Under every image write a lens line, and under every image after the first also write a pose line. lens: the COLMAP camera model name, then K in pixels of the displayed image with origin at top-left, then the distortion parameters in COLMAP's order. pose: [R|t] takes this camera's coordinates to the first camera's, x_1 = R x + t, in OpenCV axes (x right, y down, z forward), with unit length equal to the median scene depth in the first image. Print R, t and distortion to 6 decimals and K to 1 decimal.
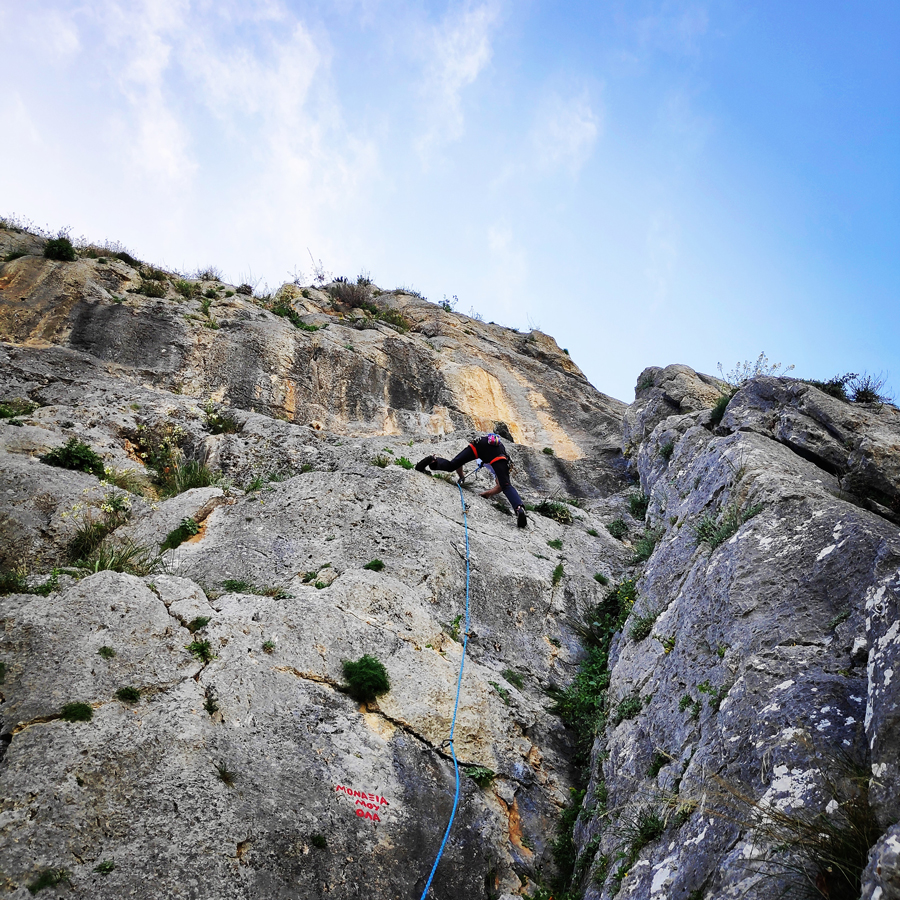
lens RADIAL K [[900.3, 0, 445.2], [0, 900.3, 451.9], [0, 0, 1]] dist [-0.003031, 0.000000]
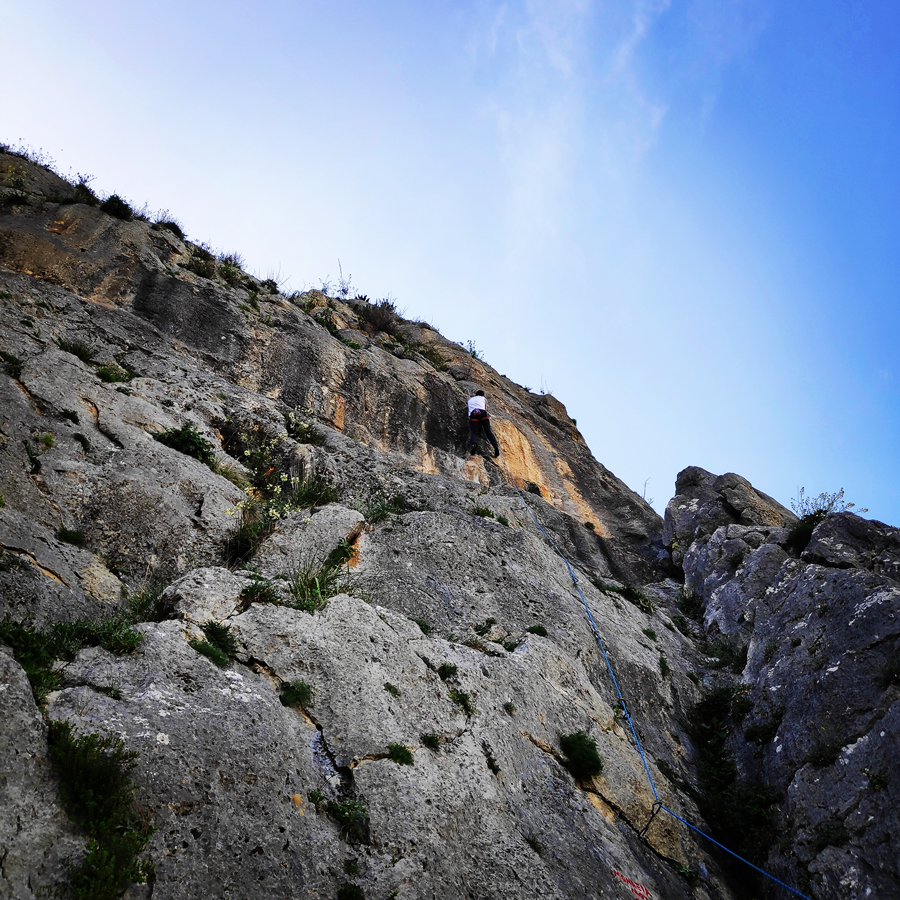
lens RADIAL K [[900.3, 0, 455.8], [0, 900.3, 445.1], [0, 0, 1]] dist [-0.003031, 0.000000]
pose [[0.969415, 0.225628, 0.096577, -0.234139], [-0.221314, 0.973739, -0.053407, -0.002899], [-0.106091, 0.030400, 0.993892, -0.006383]]
